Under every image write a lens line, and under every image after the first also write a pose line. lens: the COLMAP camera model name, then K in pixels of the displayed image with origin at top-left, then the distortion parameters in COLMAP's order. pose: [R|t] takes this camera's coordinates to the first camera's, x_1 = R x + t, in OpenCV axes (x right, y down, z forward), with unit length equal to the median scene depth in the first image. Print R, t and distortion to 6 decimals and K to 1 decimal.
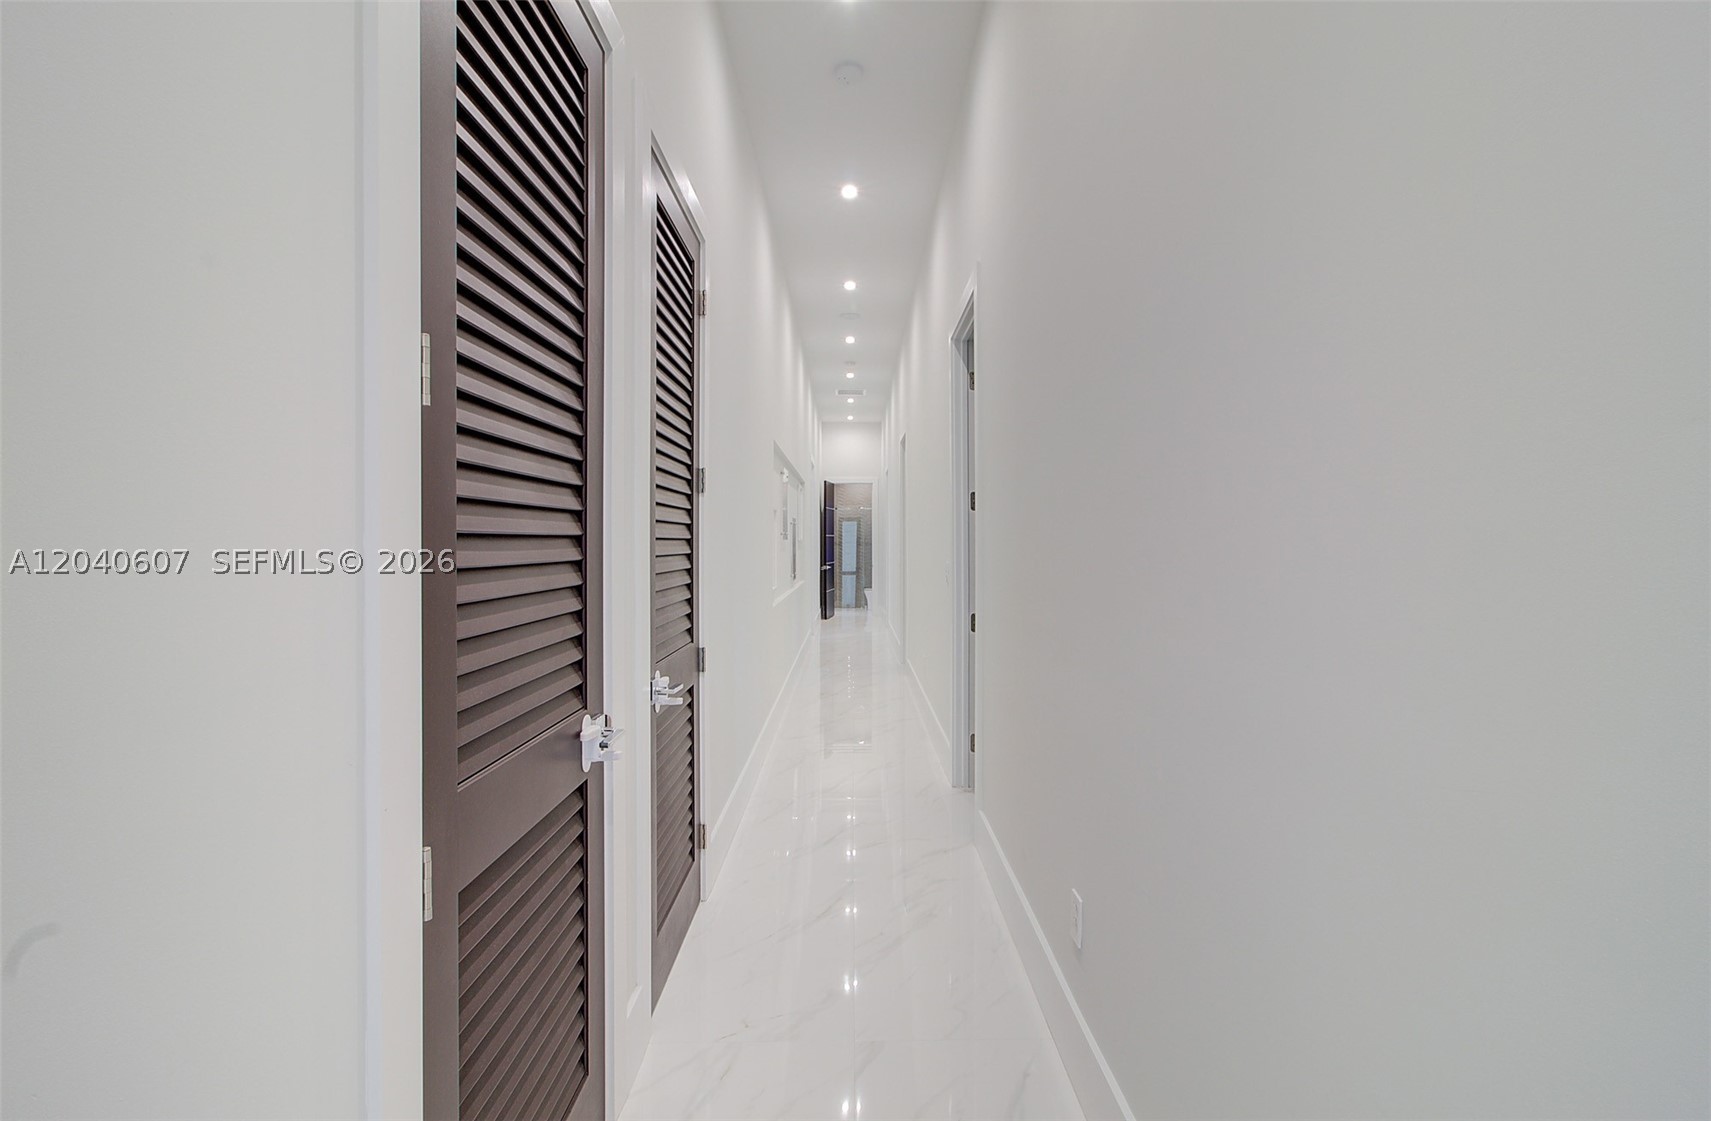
lens RADIAL K [[777.4, 0, 865.4], [0, 777.4, 543.0], [0, 0, 1]] dist [-0.023180, 0.023605]
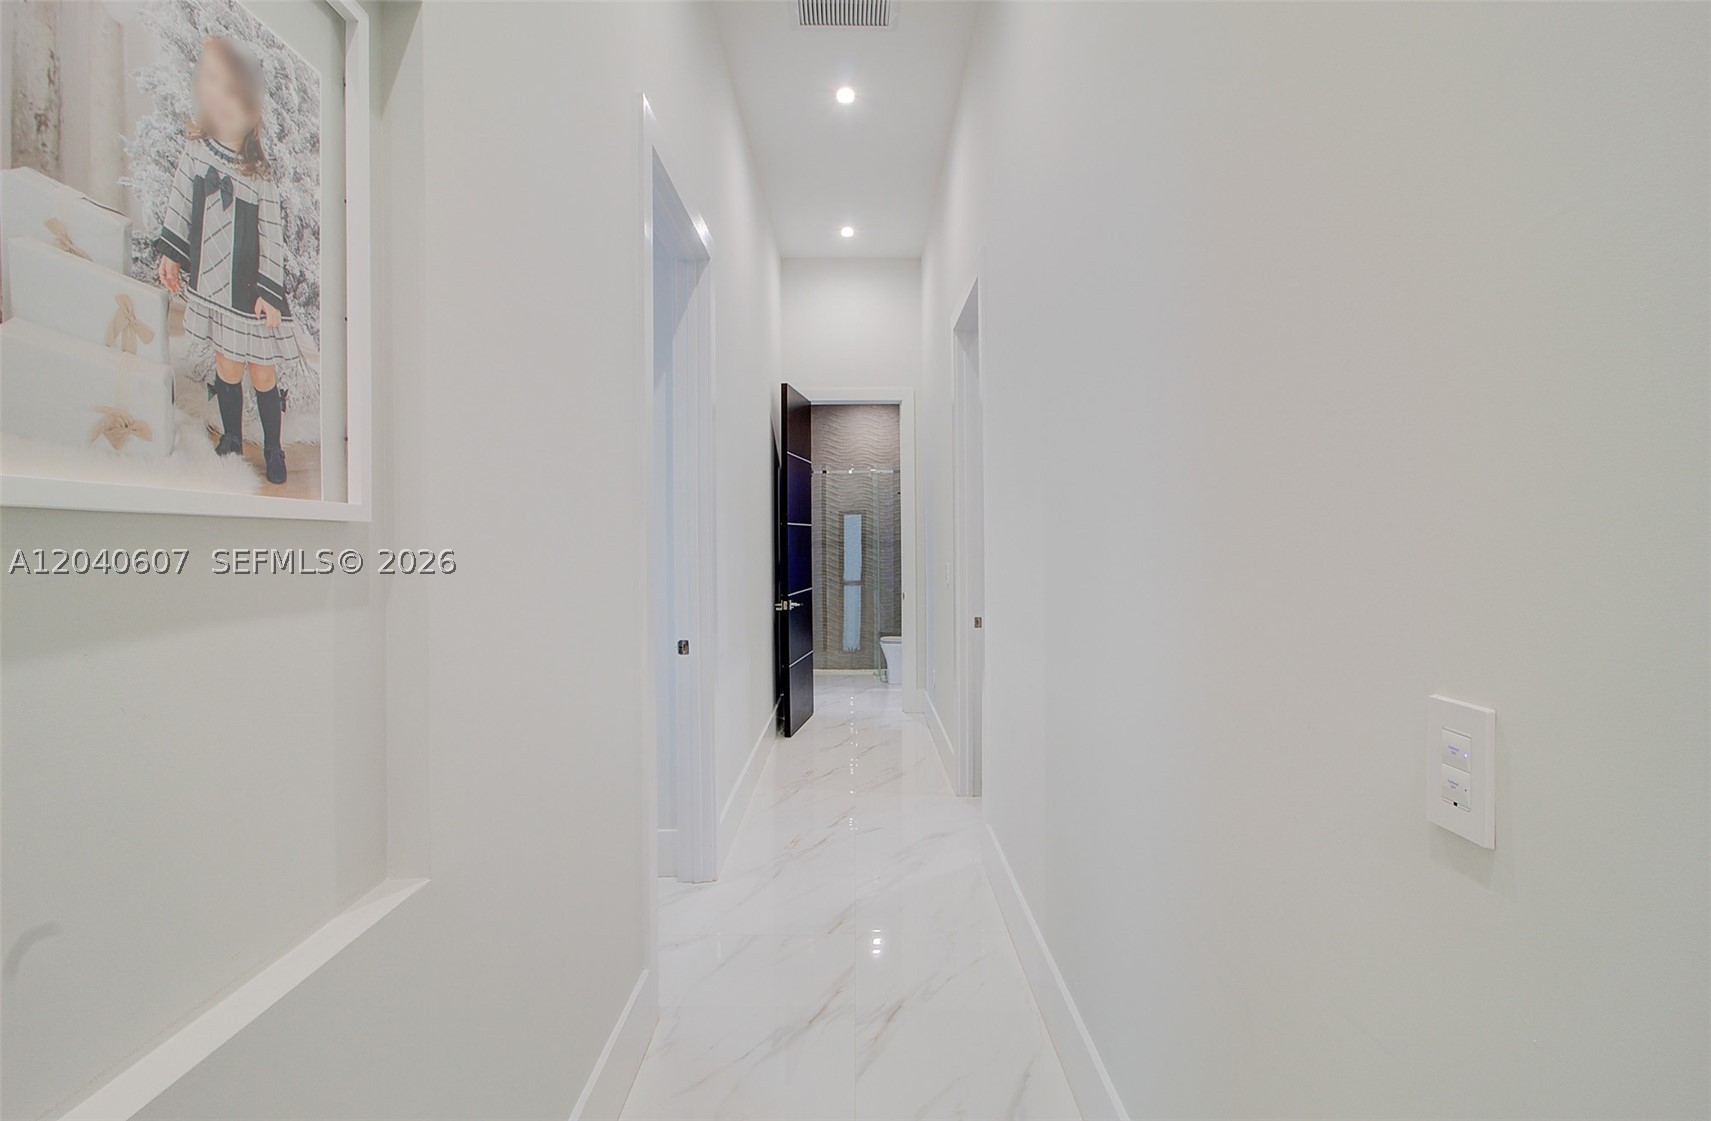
lens RADIAL K [[789.7, 0, 857.6], [0, 789.7, 541.5], [0, 0, 1]] dist [-0.000866, -0.000141]
pose [[0.999966, -0.002692, -0.007848, -0.011383], [0.002691, 0.999996, -0.000048, -0.000118], [0.007848, 0.000027, 0.999969, 0.570006]]
